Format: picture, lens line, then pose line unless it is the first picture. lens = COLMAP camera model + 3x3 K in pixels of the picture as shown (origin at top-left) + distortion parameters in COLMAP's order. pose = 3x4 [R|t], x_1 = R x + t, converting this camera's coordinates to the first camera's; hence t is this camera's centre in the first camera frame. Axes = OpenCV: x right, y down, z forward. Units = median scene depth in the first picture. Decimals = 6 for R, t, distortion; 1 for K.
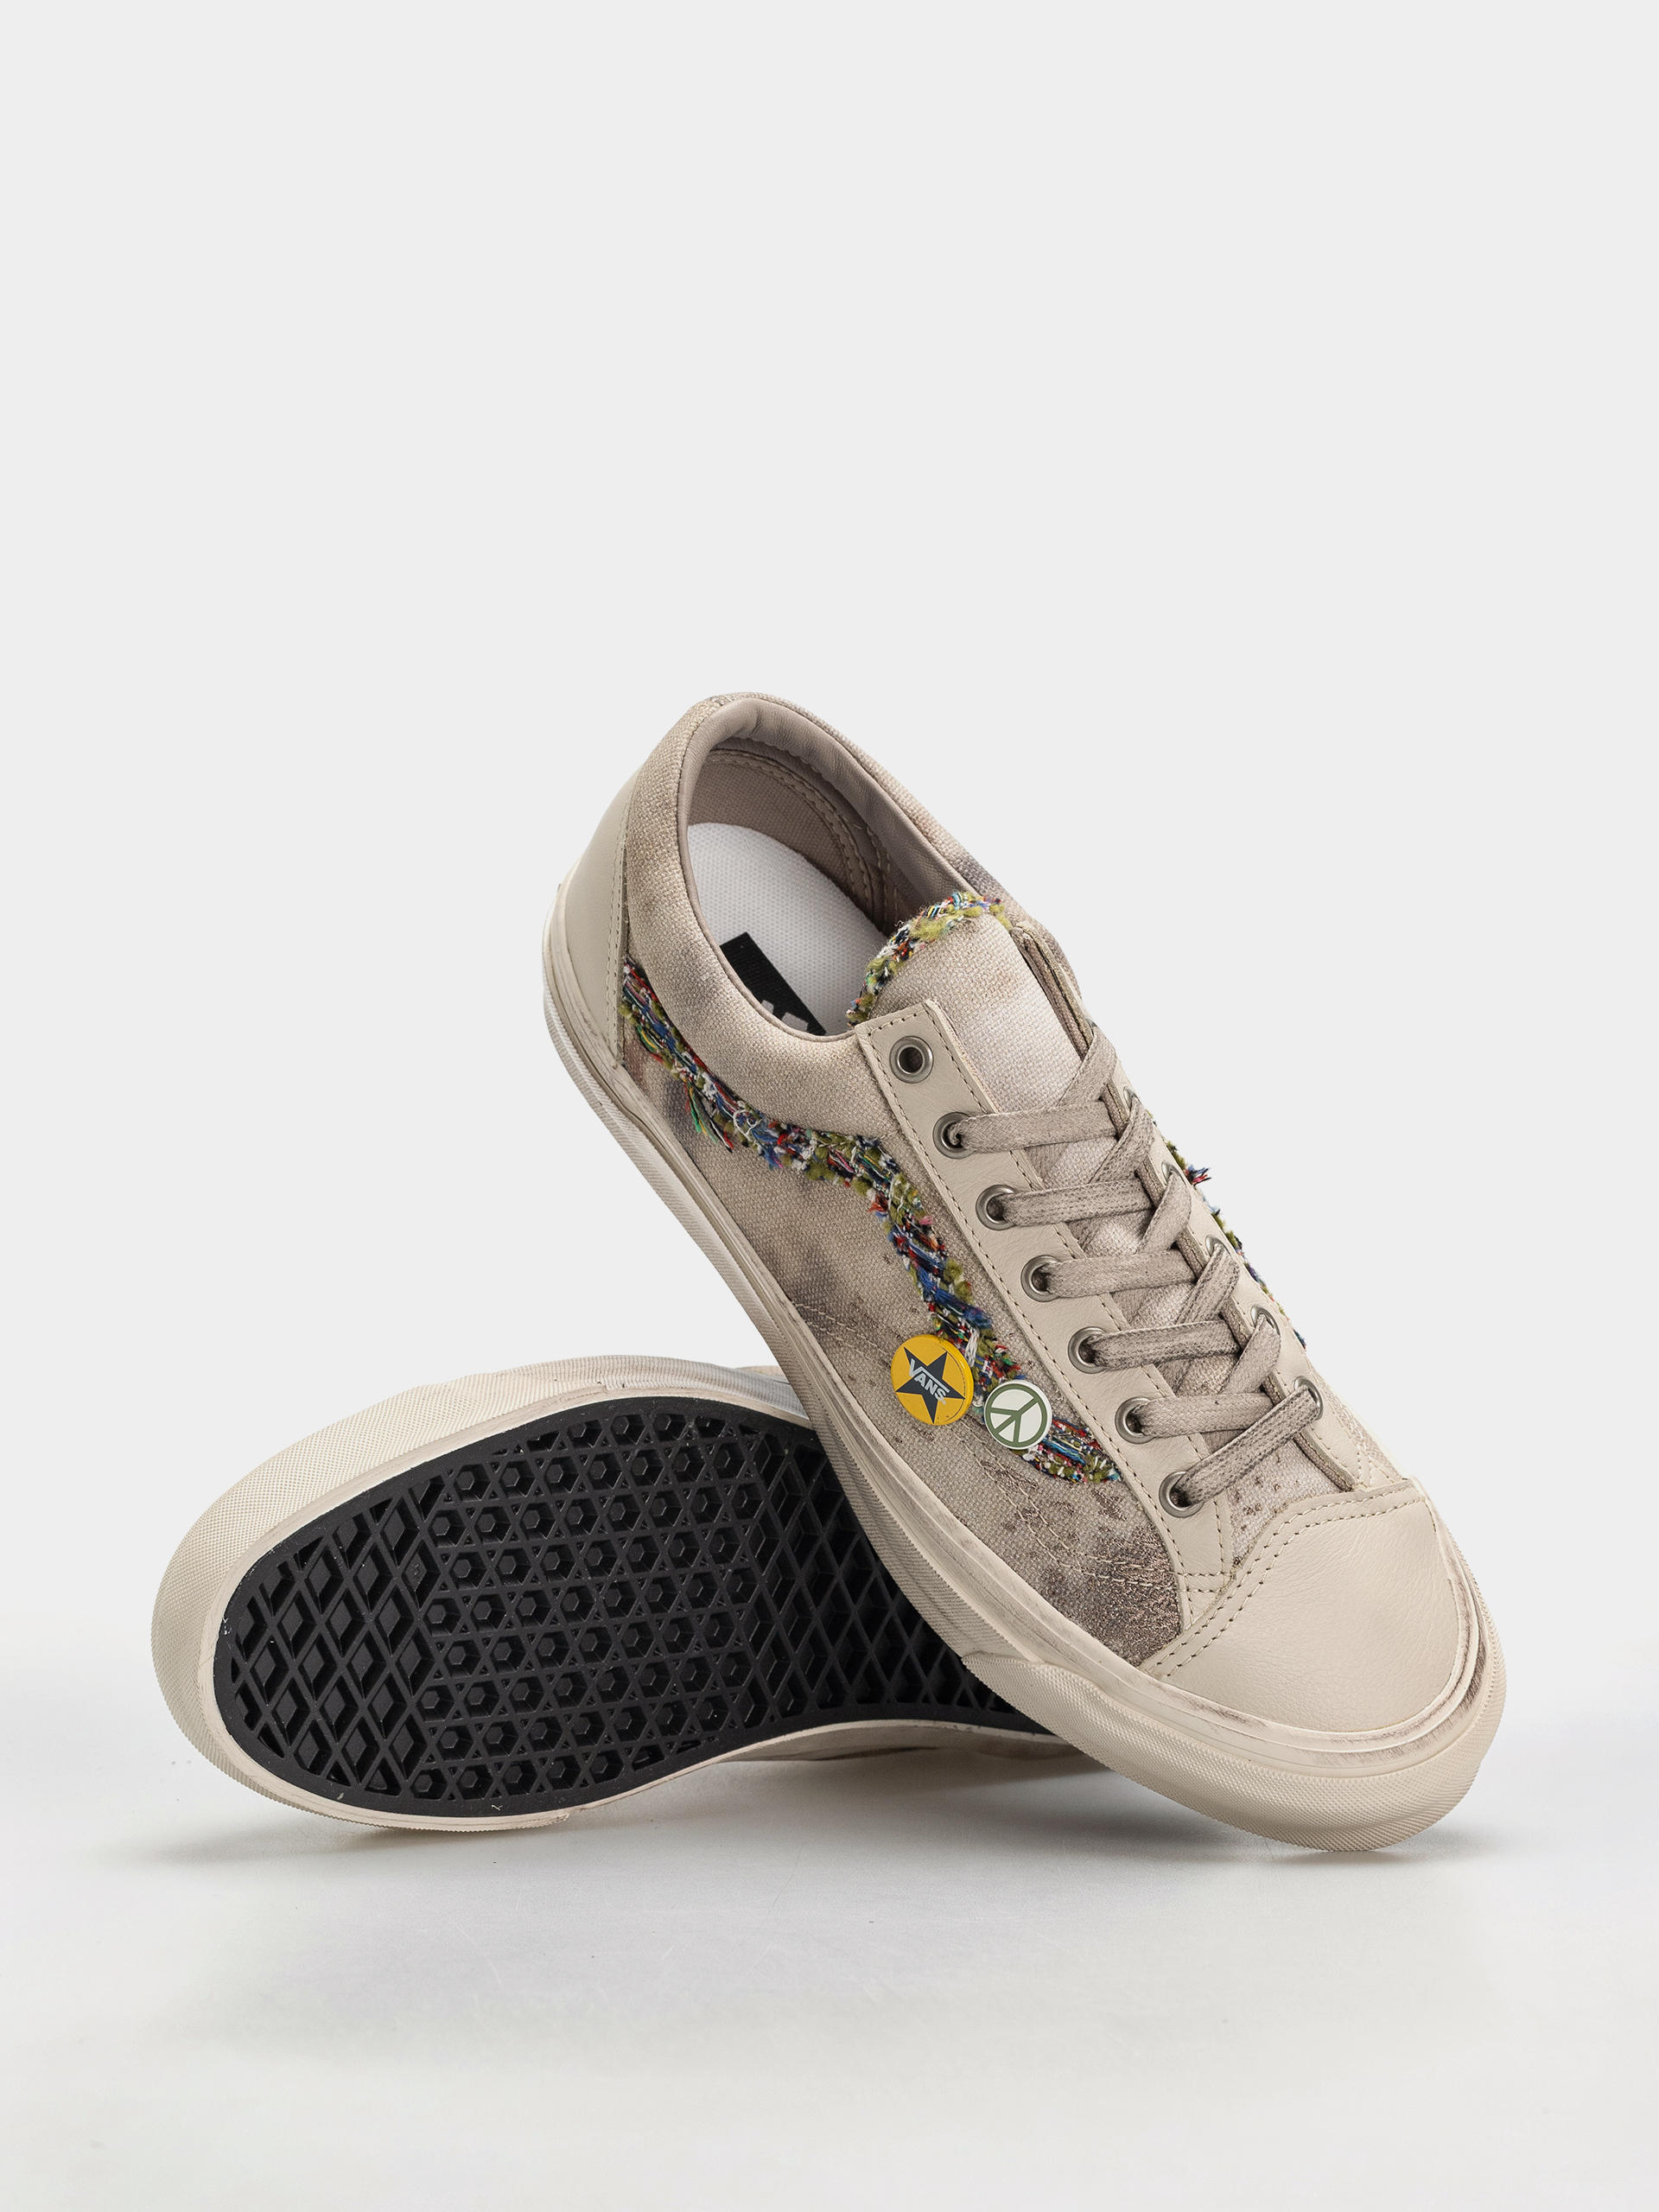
lens RADIAL K [[6488.4, 0, 829.5], [0, 6488.4, 1106.0], [0, 0, 1]] dist [0.108278, 0.125840]
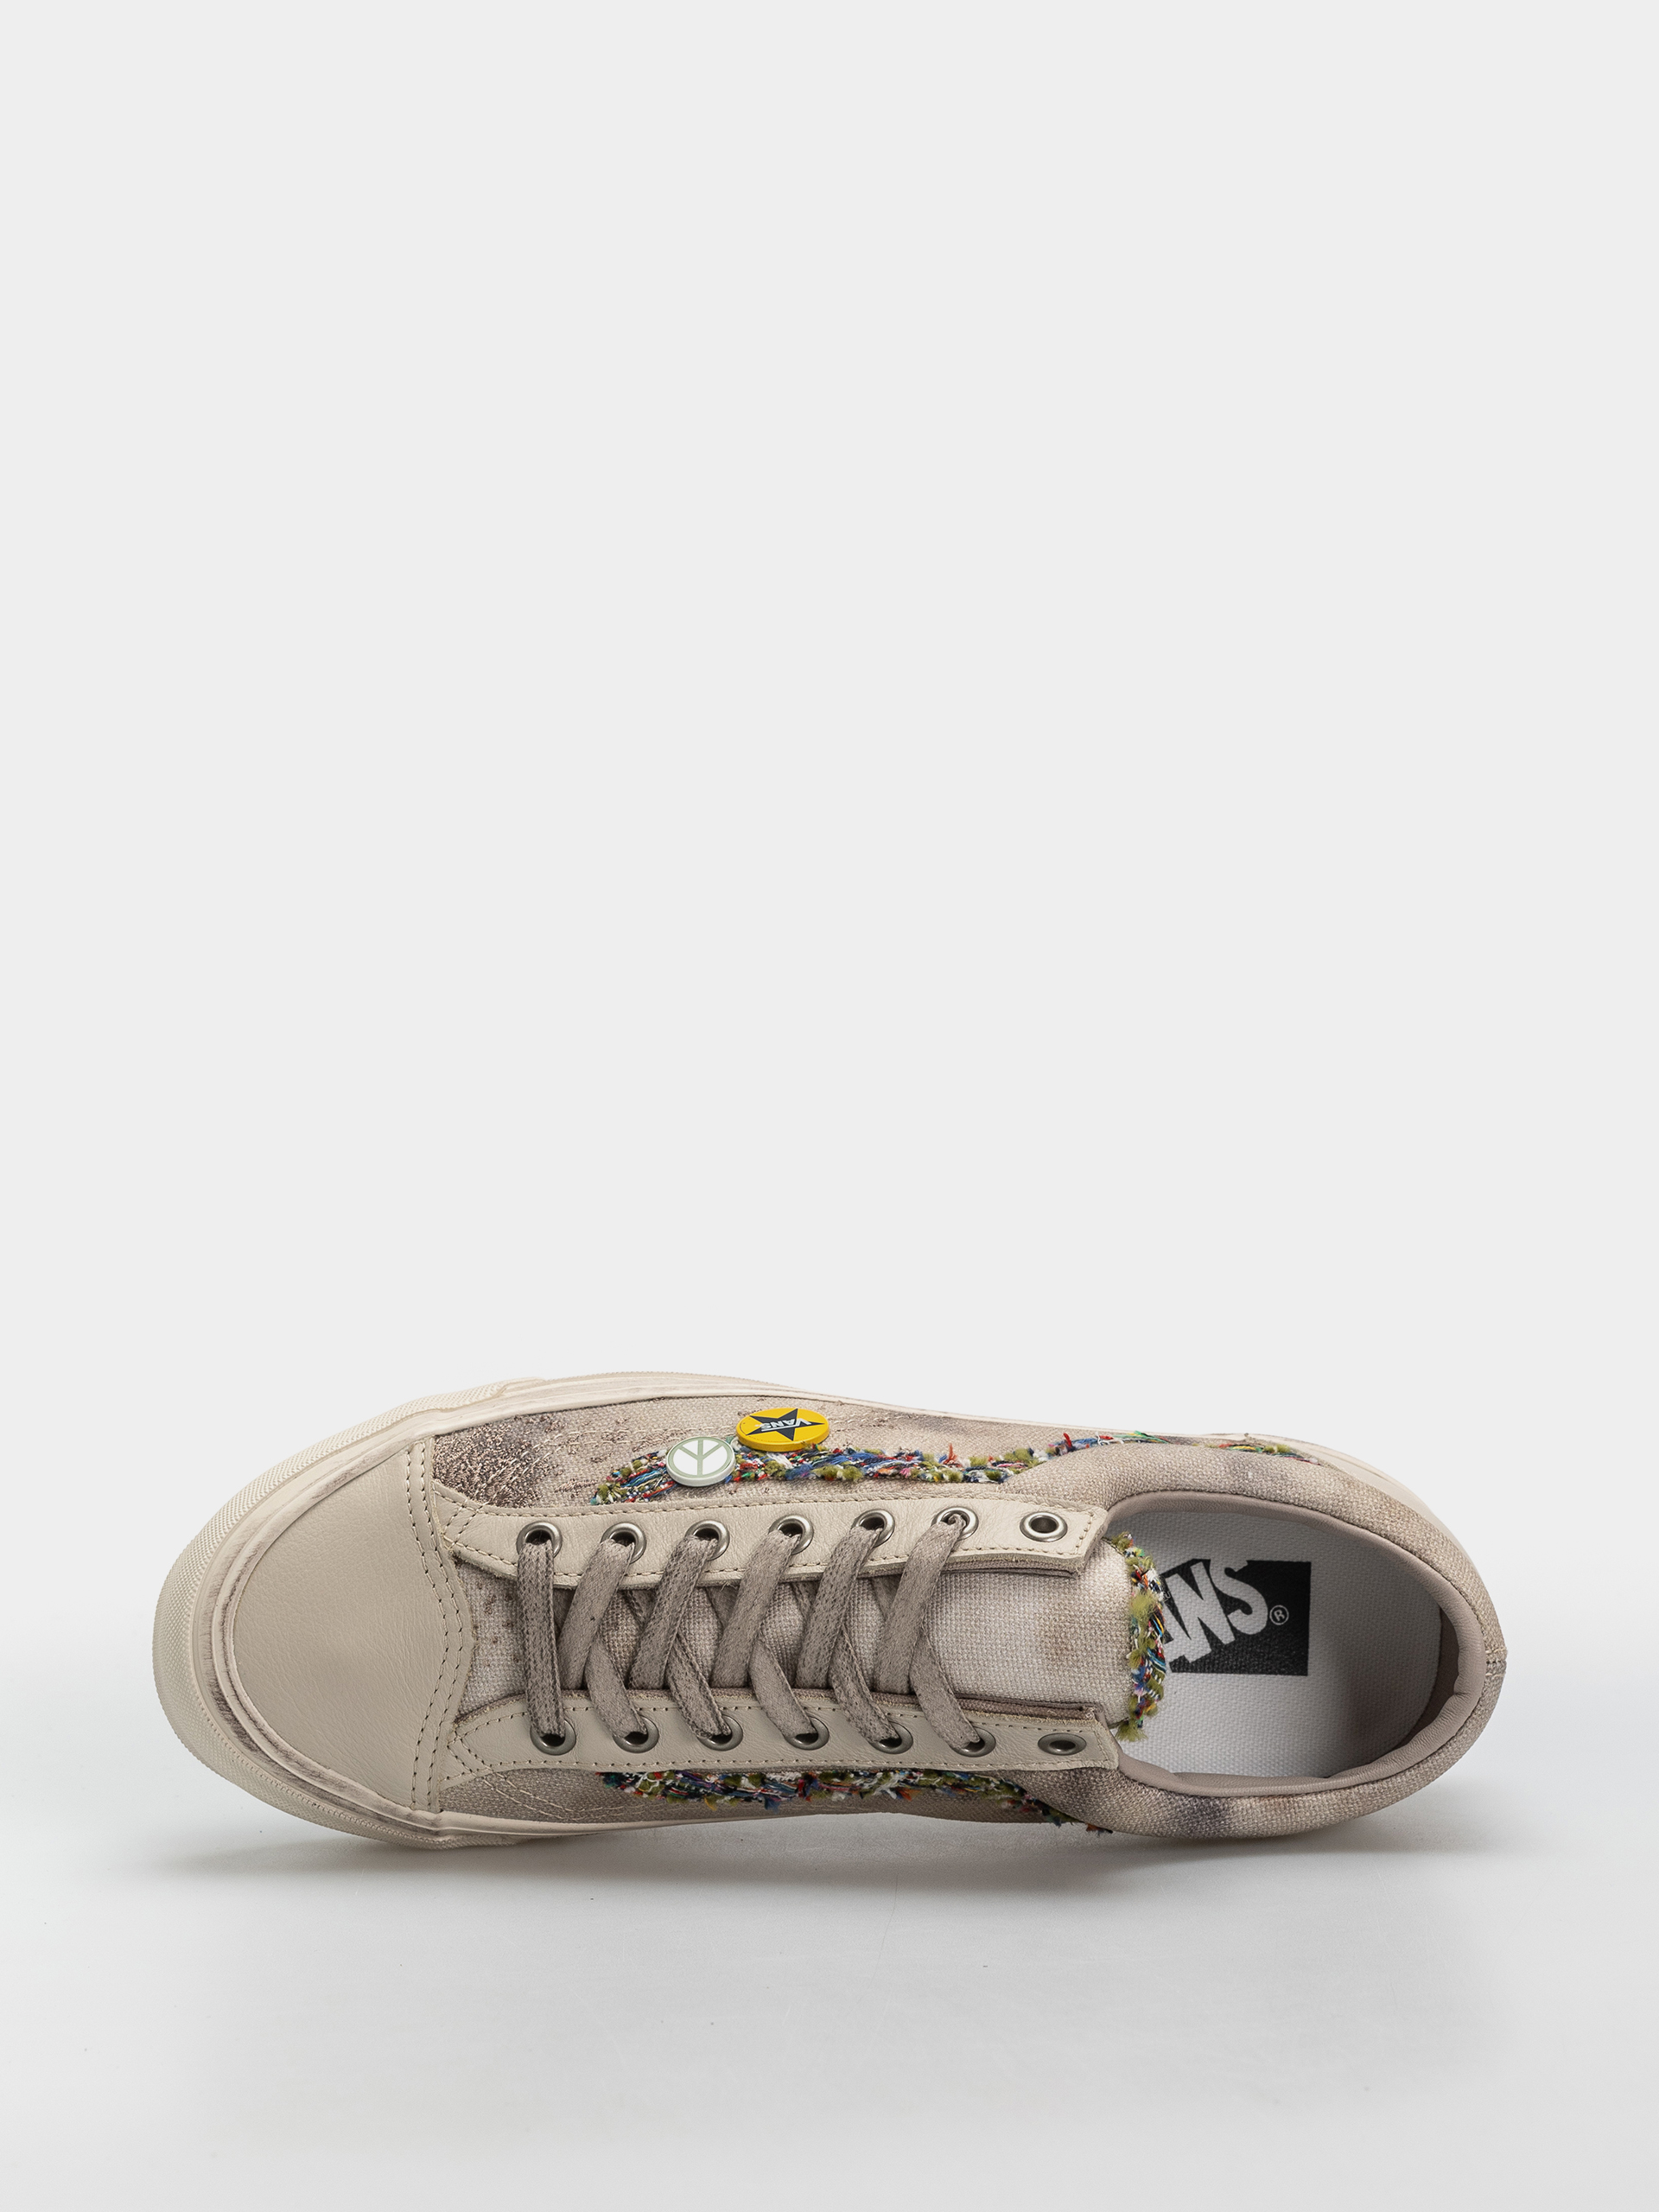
lens RADIAL K [[6488.4, 0, 829.5], [0, 6488.4, 1106.0], [0, 0, 1]] dist [0.108278, 0.125840]
pose [[-0.577235, 0.747293, -0.329169, 0.307191], [-0.801252, -0.440608, 0.404796, -0.351052], [0.157467, 0.497410, 0.853105, 0.117877]]
